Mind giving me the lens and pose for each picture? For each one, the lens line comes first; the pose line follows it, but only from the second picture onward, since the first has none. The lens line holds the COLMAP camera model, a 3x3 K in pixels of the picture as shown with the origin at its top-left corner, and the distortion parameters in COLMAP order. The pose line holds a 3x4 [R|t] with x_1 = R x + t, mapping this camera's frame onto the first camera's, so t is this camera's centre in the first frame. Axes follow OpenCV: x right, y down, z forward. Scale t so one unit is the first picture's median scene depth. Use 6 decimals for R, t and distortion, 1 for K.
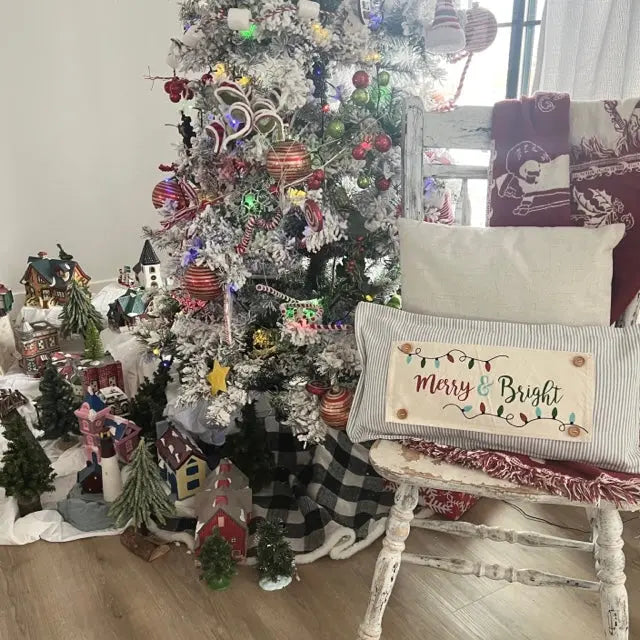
lens RADIAL K [[700.9, 0, 321.1], [0, 700.9, 357.9], [0, 0, 1]] dist [0.071084, -0.202164]
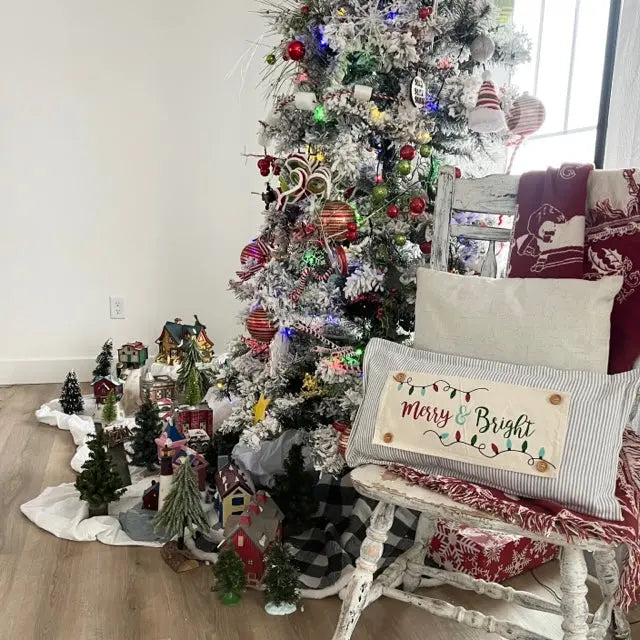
lens RADIAL K [[700.9, 0, 321.1], [0, 700.9, 357.9], [0, 0, 1]] dist [0.071084, -0.202164]
pose [[0.962076, 0.090627, -0.257286, 0.256564], [-0.135893, 0.977057, -0.163988, 0.137058], [0.236521, 0.192732, 0.952319, -0.046422]]
